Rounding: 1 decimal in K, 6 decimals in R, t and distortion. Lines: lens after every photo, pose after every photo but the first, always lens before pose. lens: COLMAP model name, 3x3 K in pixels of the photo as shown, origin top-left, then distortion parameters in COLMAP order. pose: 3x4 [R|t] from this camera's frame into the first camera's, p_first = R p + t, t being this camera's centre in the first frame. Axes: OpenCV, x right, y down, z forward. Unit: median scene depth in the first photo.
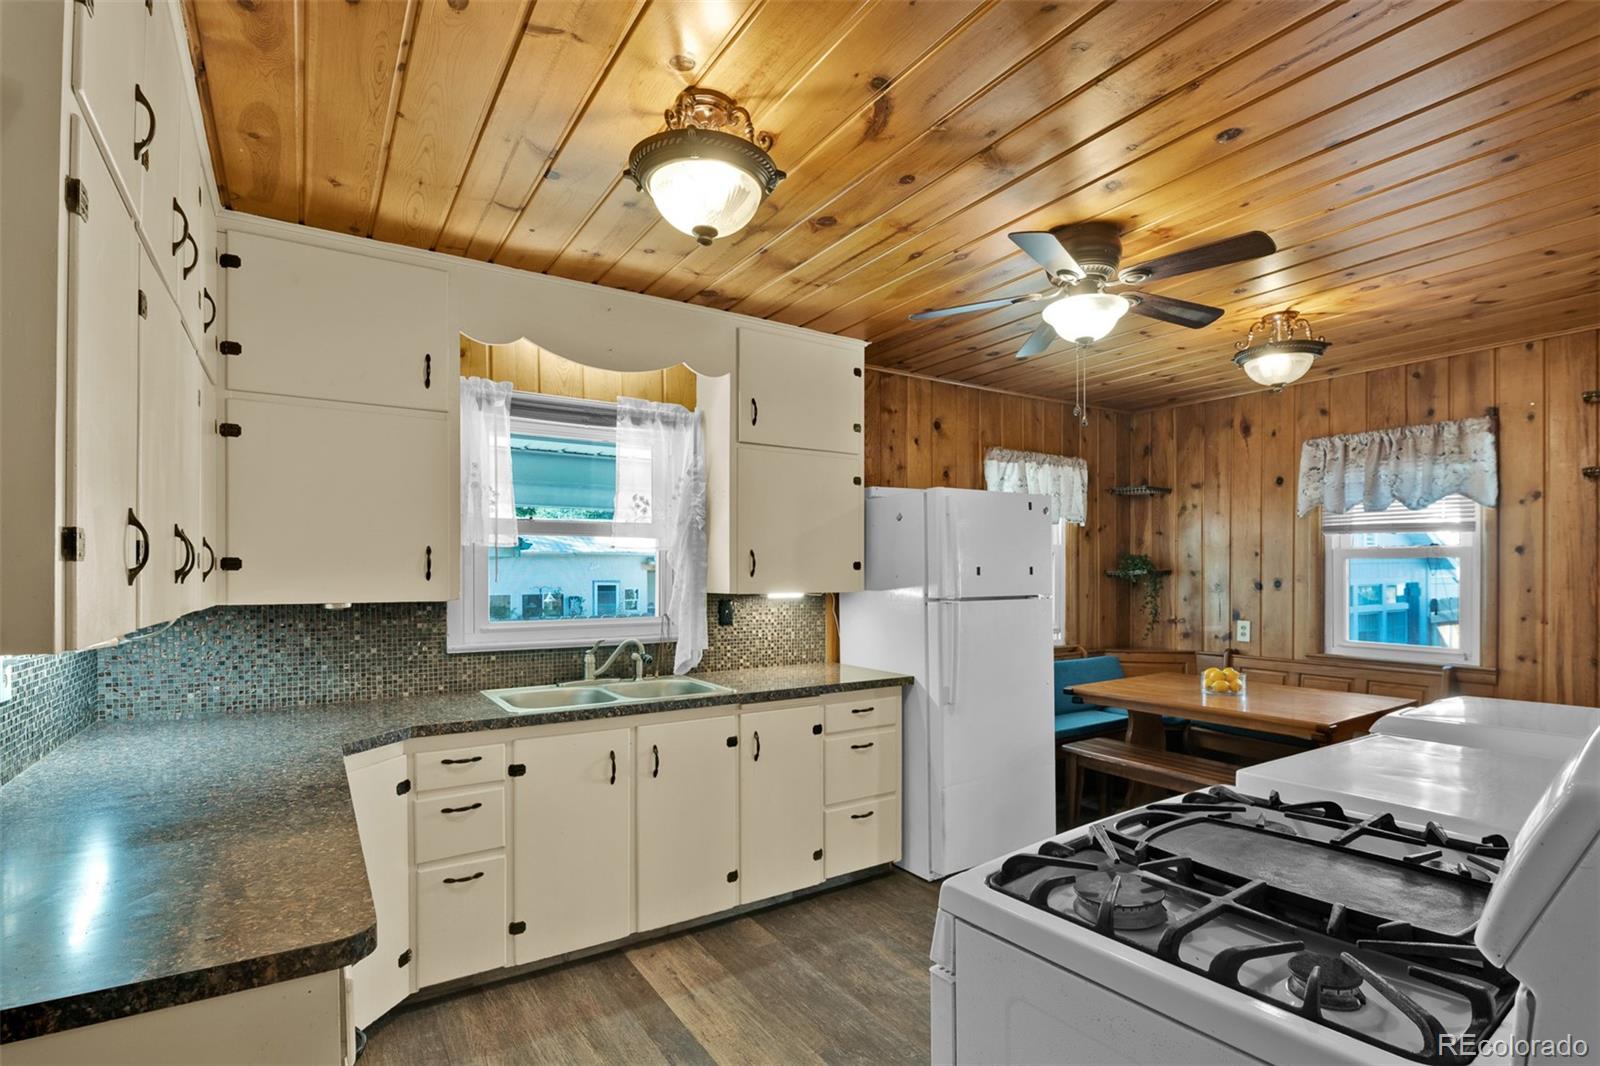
lens RADIAL K [[782.6, 0, 815.5], [0, 782.6, 577.0], [0, 0, 1]] dist [-0.000994, -0.004291]
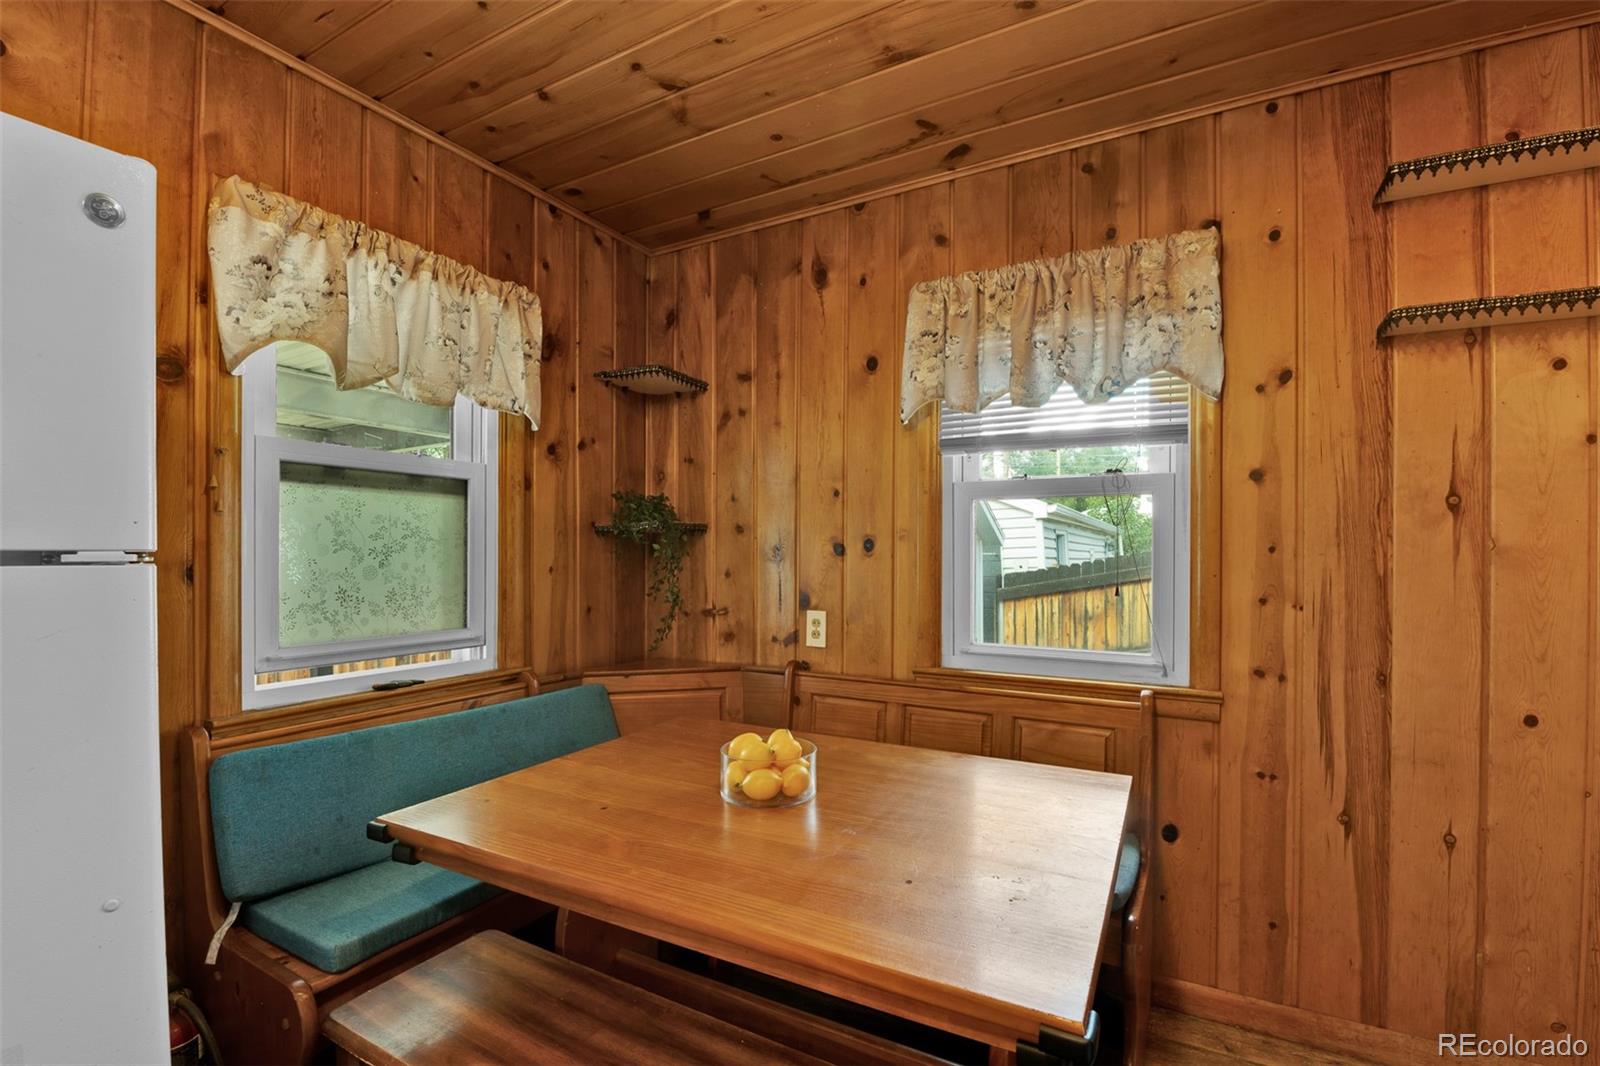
lens RADIAL K [[709.3, 0, 811.3], [0, 709.3, 563.0], [0, 0, 1]] dist [-0.008796, -0.006272]
pose [[0.884333, 0.000983, 0.466856, 0.389077], [-0.002133, 0.999996, 0.001936, 0.026093], [-0.466852, -0.002708, 0.884331, 0.699394]]
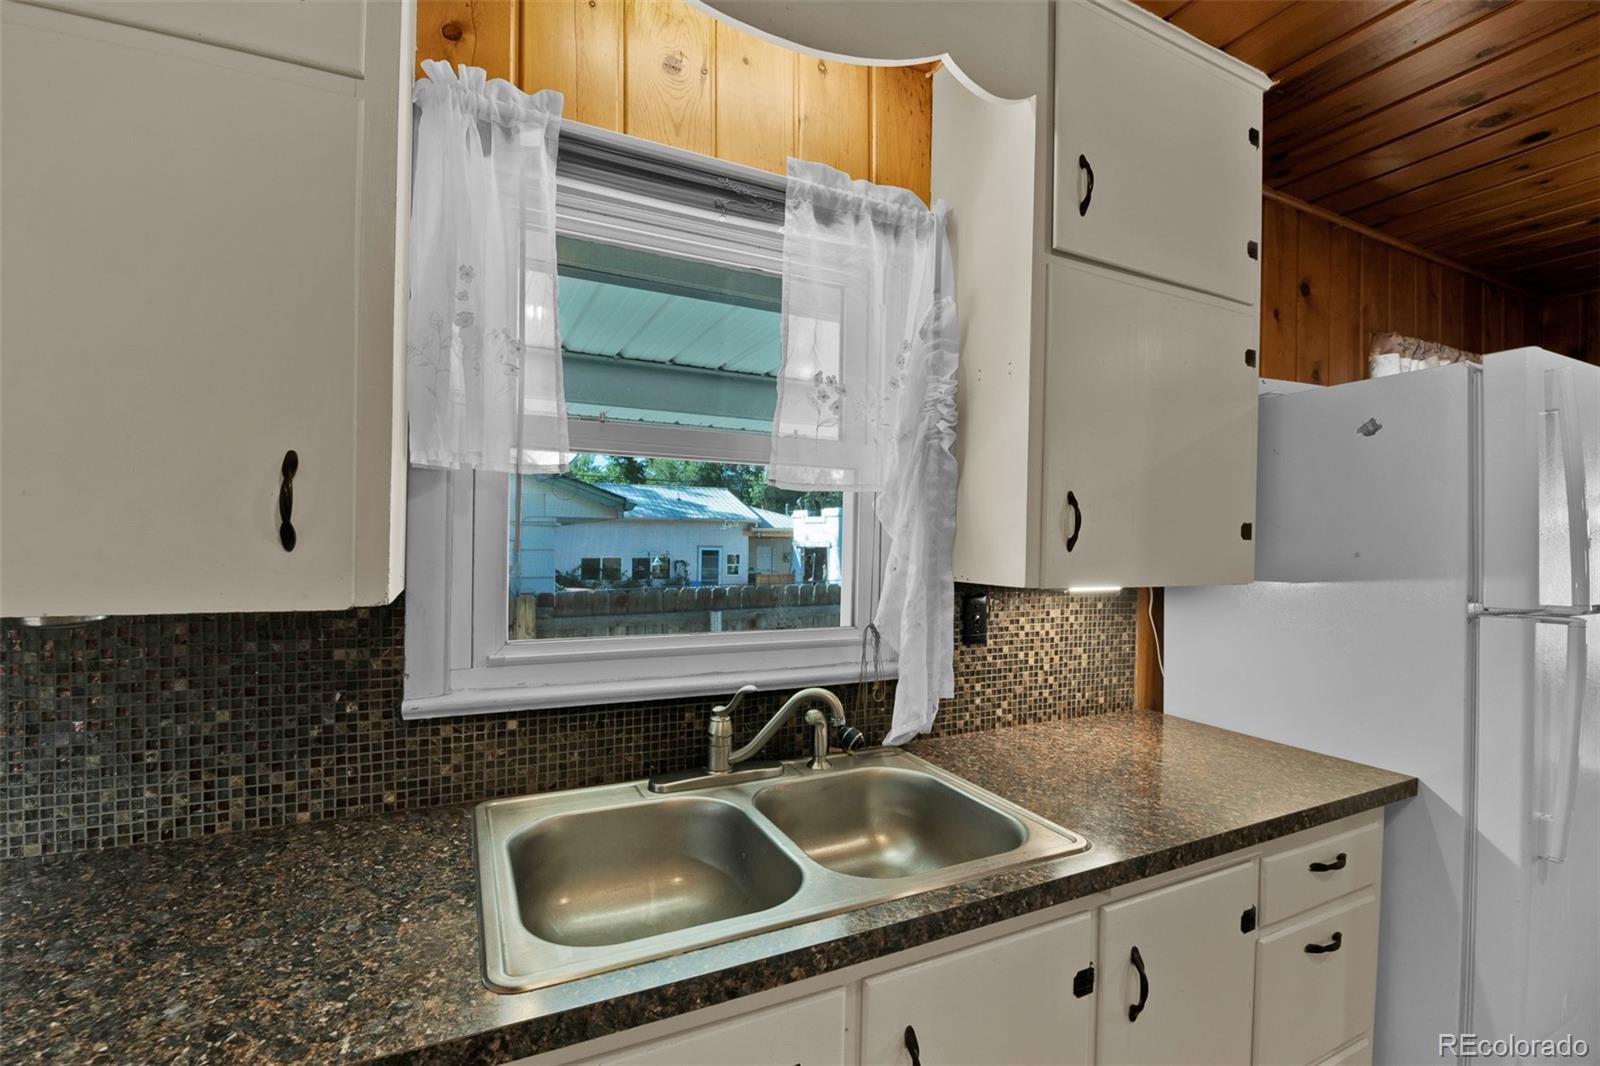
lens RADIAL K [[709.3, 0, 794.2], [0, 709.3, 544.4], [0, 0, 1]] dist [-0.008796, -0.006272]
pose [[0.990247, 0.017095, -0.138268, -0.166809], [-0.017065, 0.999853, 0.001403, -0.001871], [0.138272, 0.000970, 0.990394, 0.521445]]
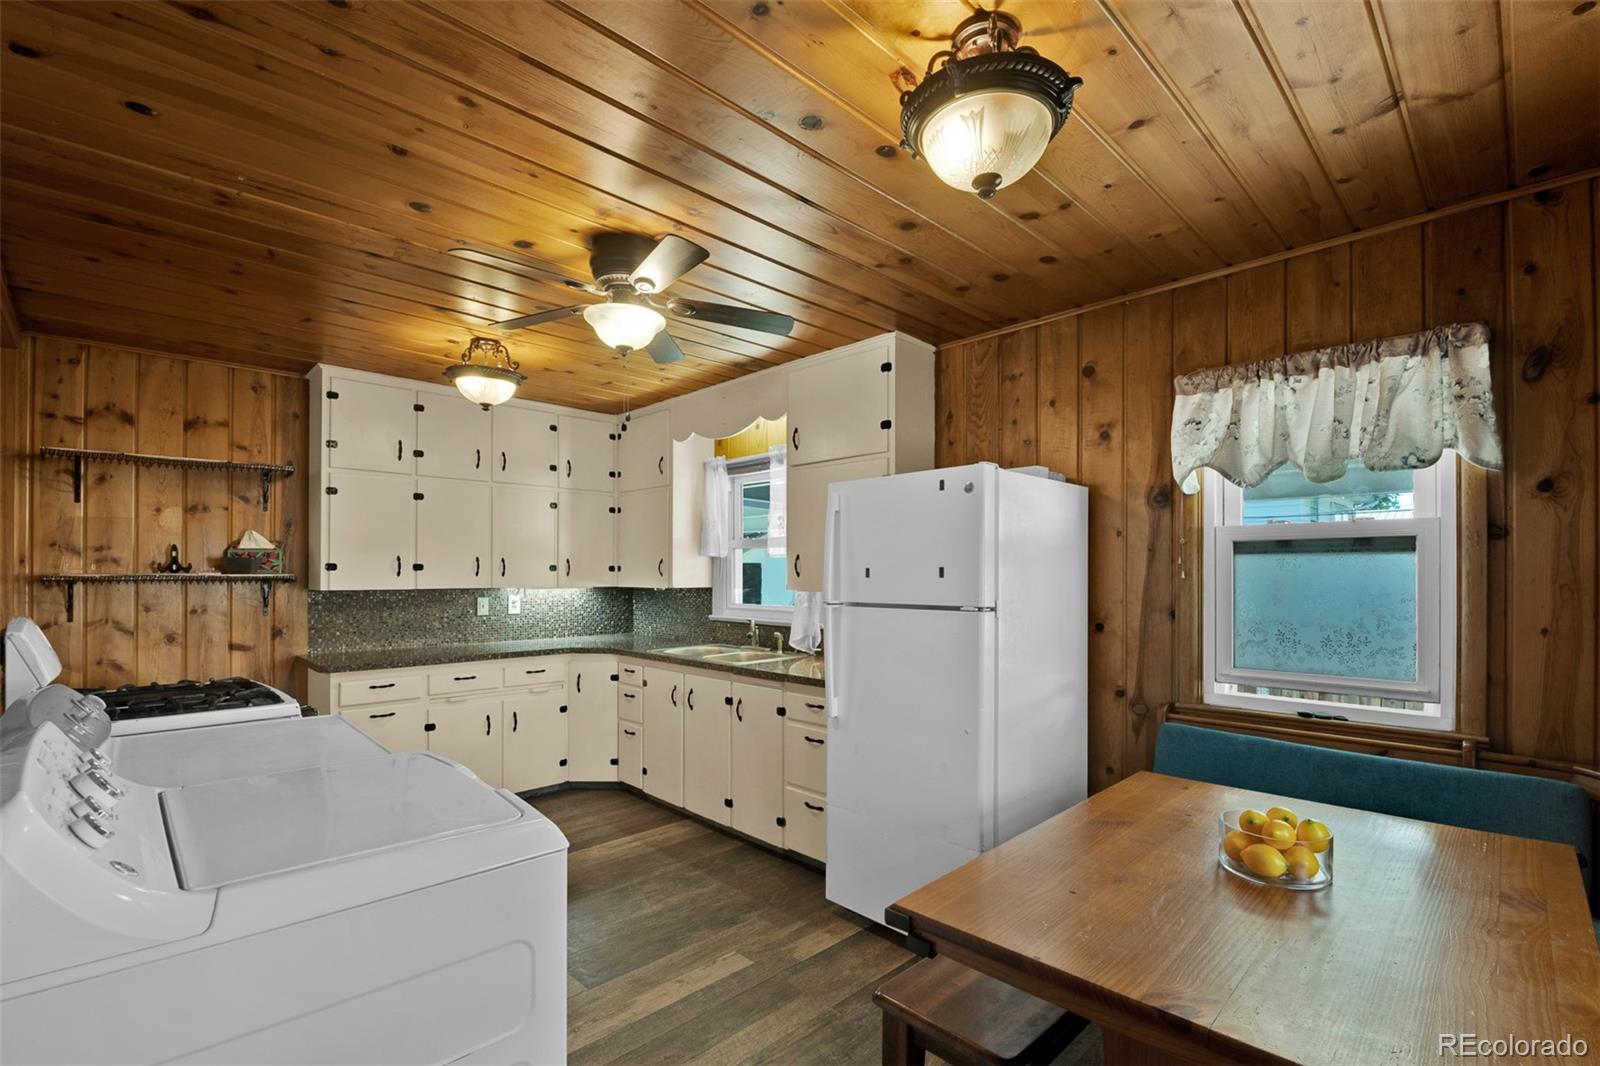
lens RADIAL K [[709.3, 0, 806.8], [0, 709.3, 573.4], [0, 0, 1]] dist [-0.008796, -0.006272]
pose [[0.185054, 0.002547, -0.982725, 0.894610], [-0.007098, 0.999974, 0.001255, -0.006430], [0.982703, 0.006743, 0.185067, 0.739972]]
